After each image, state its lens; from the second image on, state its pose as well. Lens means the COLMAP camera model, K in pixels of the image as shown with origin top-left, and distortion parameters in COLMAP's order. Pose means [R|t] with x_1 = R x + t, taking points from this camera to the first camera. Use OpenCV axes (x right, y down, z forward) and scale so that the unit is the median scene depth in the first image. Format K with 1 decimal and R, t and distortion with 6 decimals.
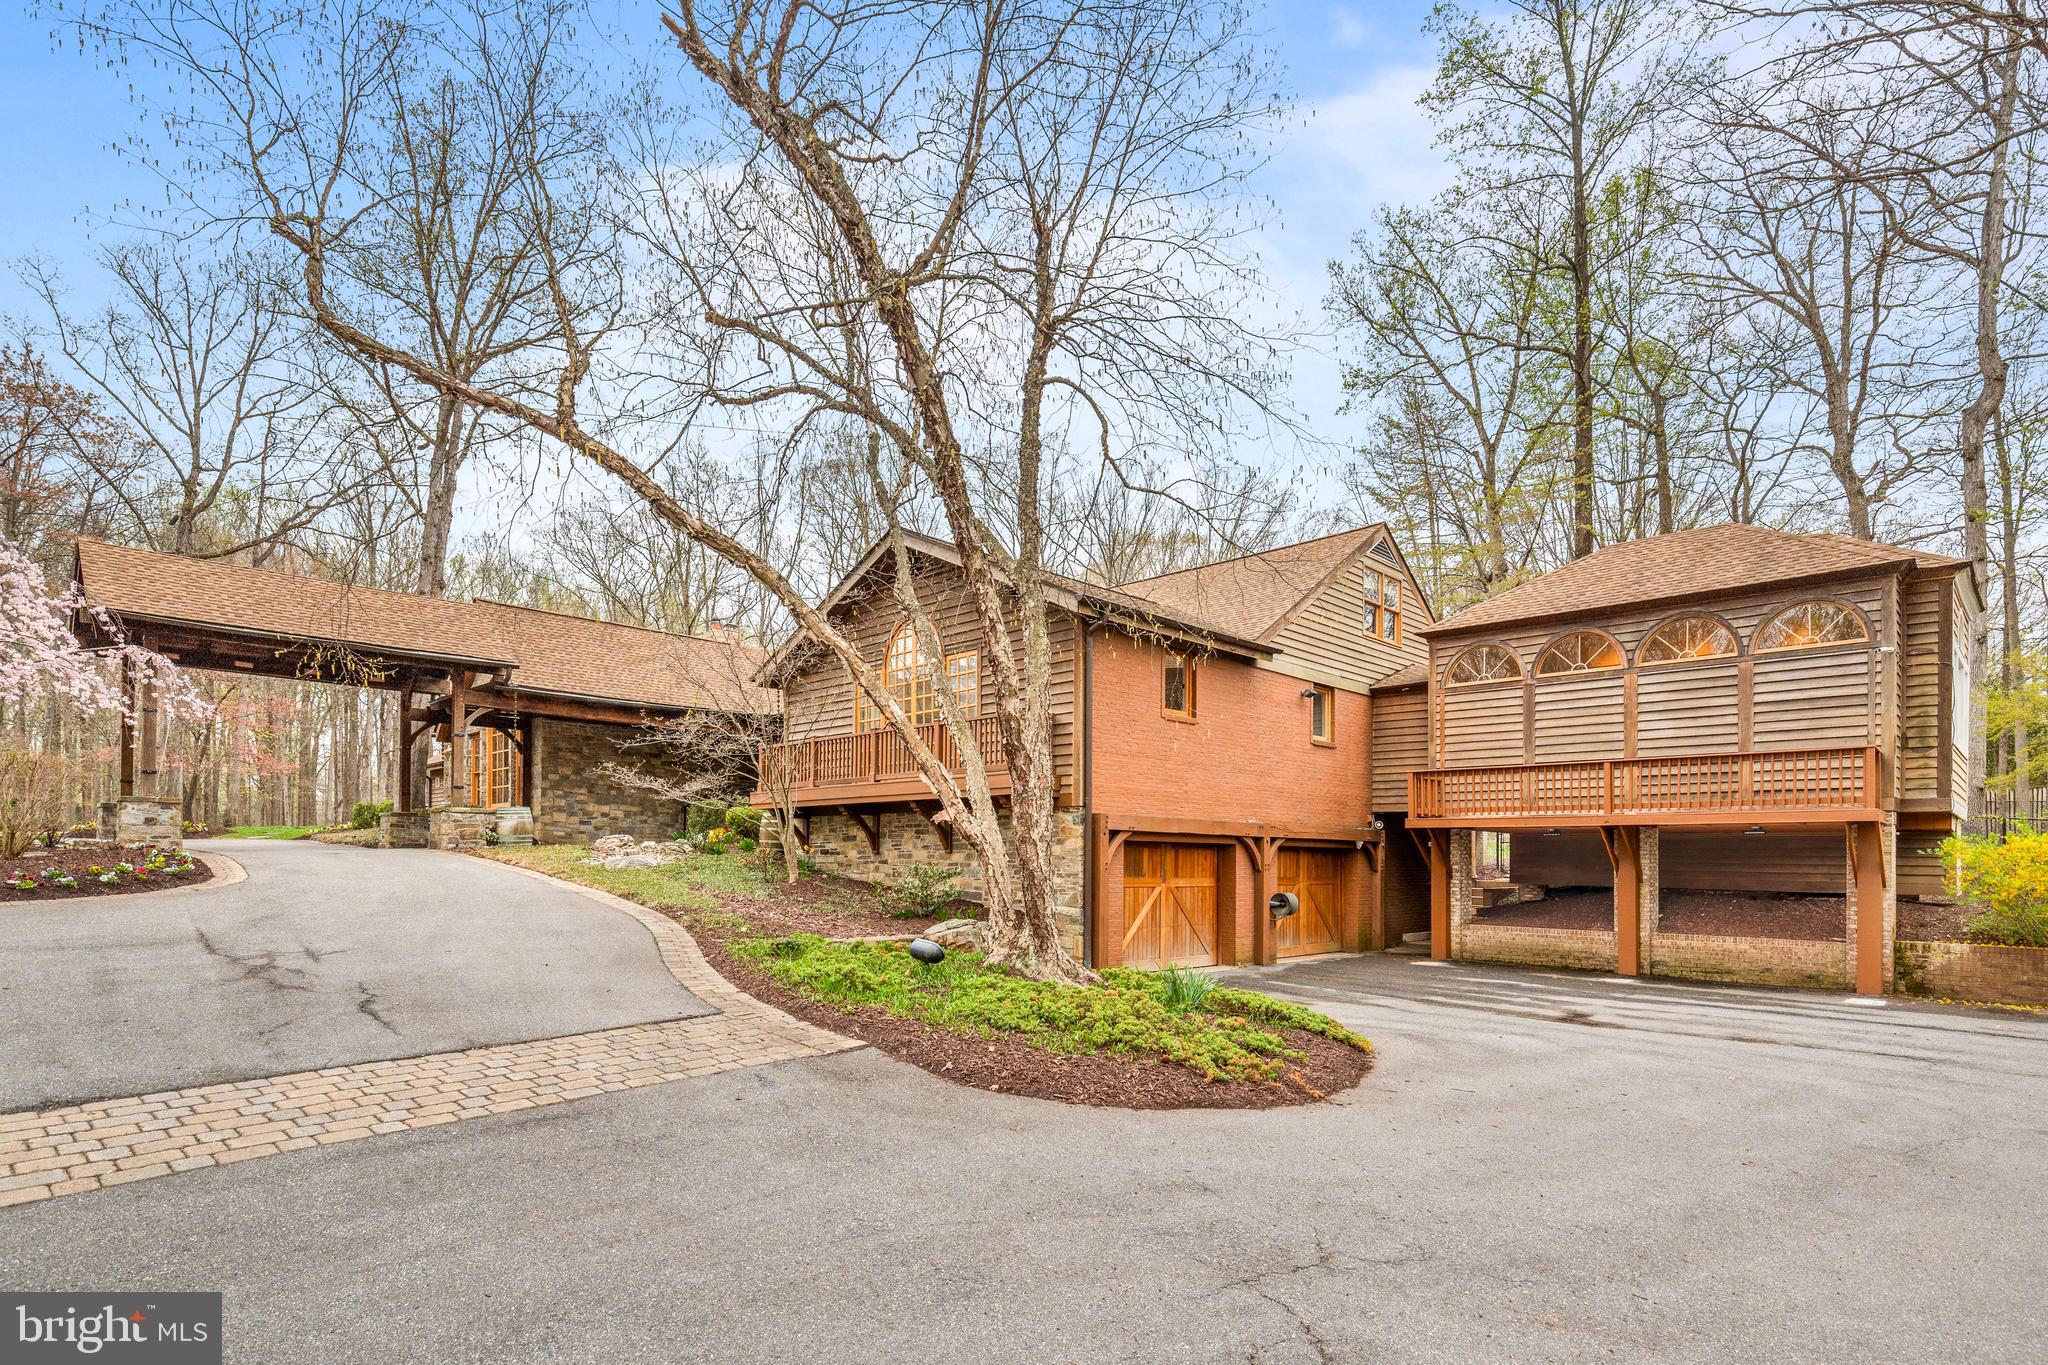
lens RADIAL K [[994.8, 0, 1005.0], [0, 994.8, 837.0], [0, 0, 1]] dist [-0.000652, -0.000080]
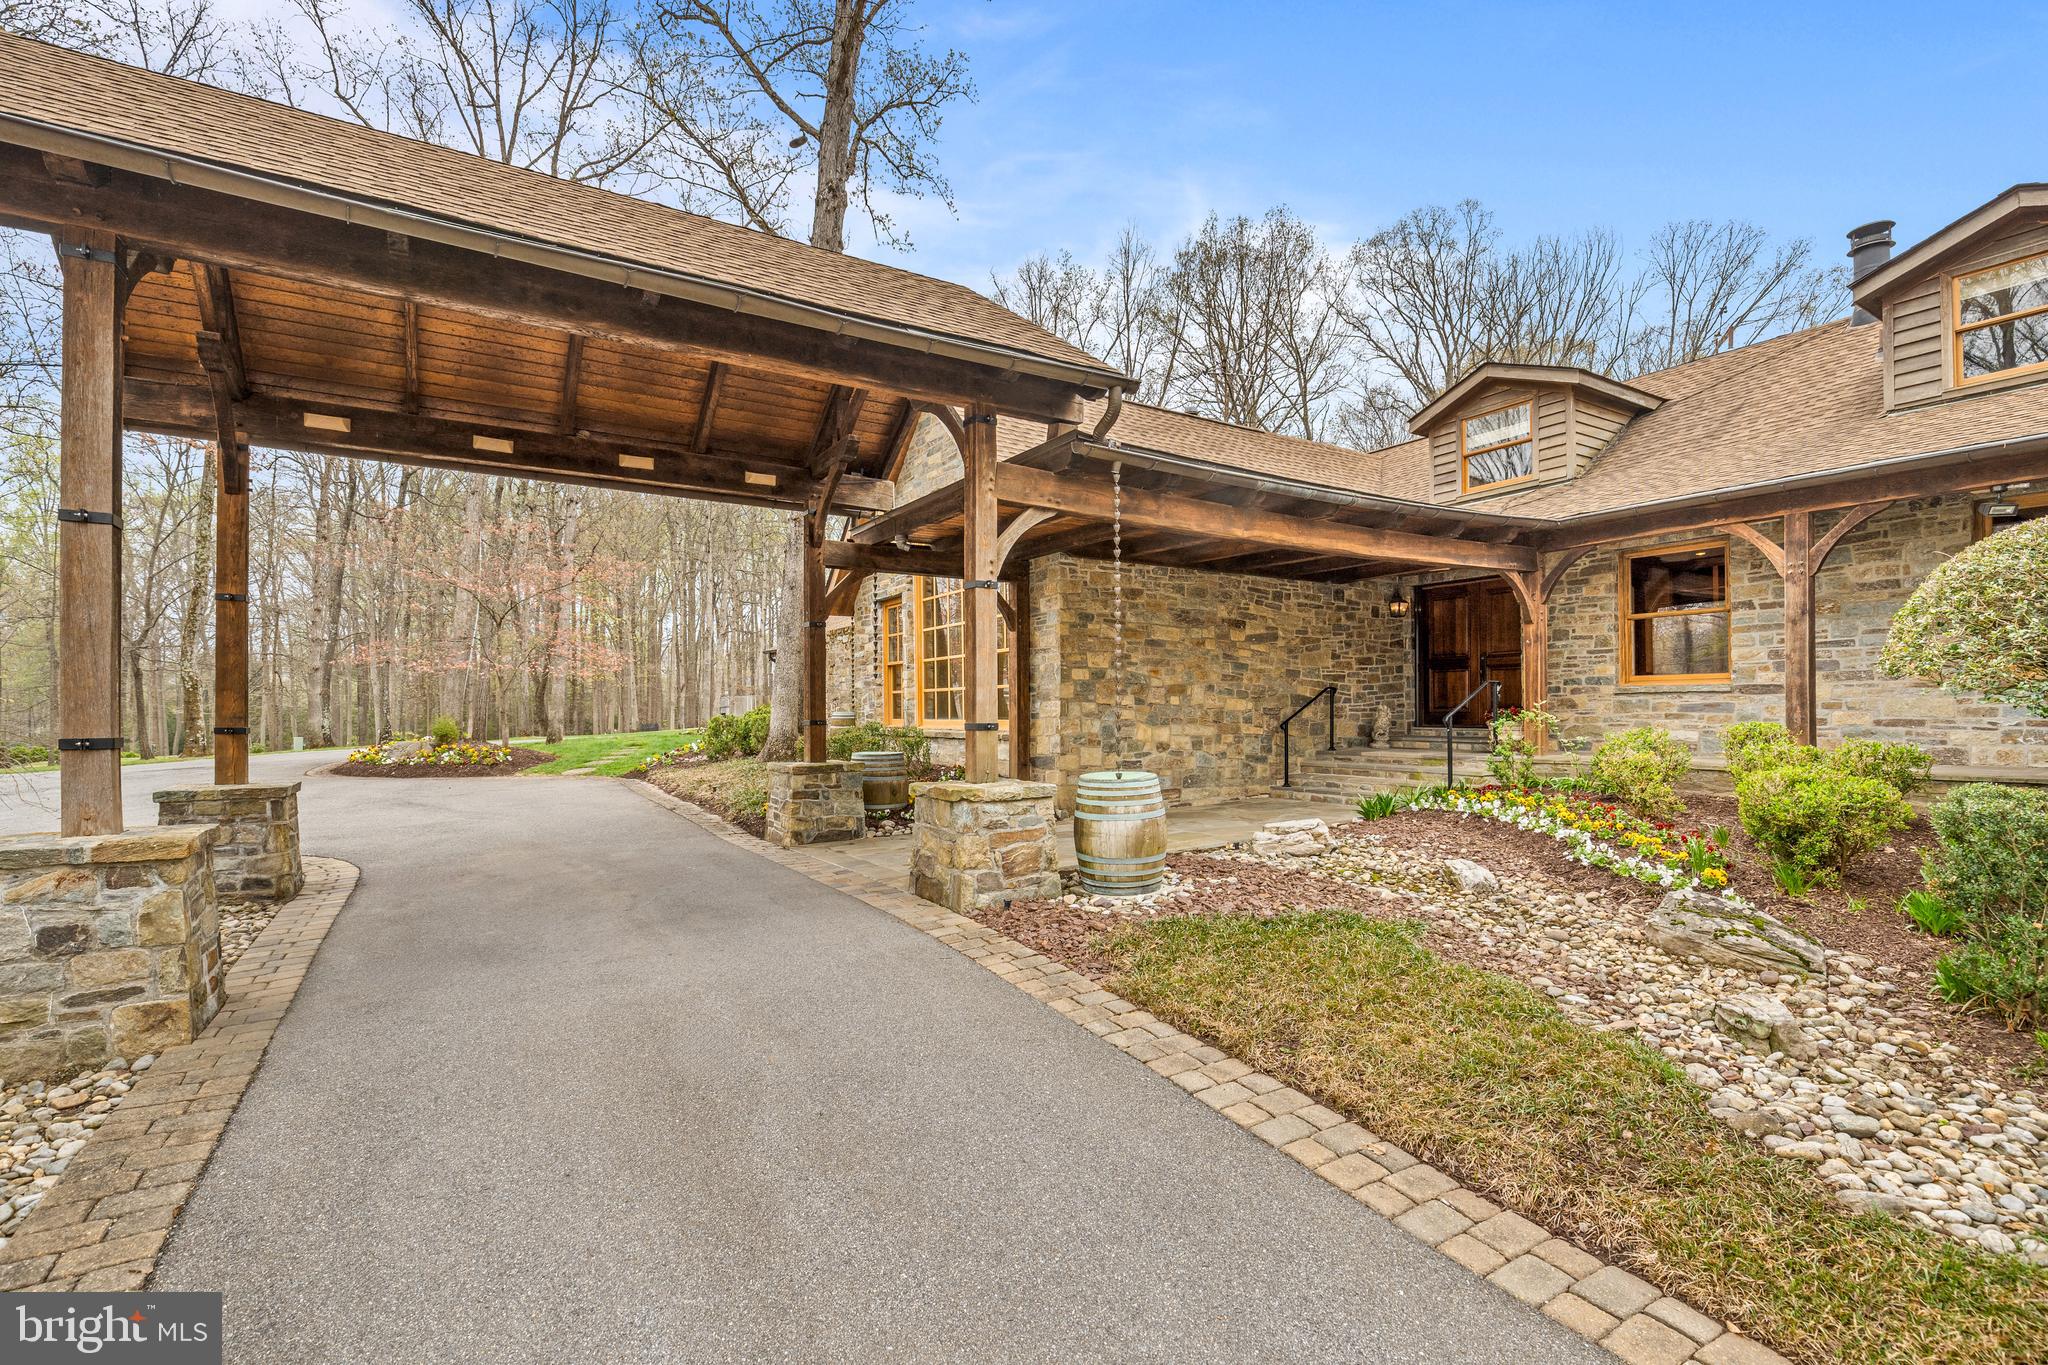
lens RADIAL K [[936.3, 0, 1025.7], [0, 936.3, 693.2], [0, 0, 1]] dist [-0.000048, -0.000040]
pose [[0.972031, -0.019207, -0.234064, -0.368733], [0.018396, 0.999815, -0.005646, -0.048709], [0.234129, 0.001182, 0.972205, 0.542761]]
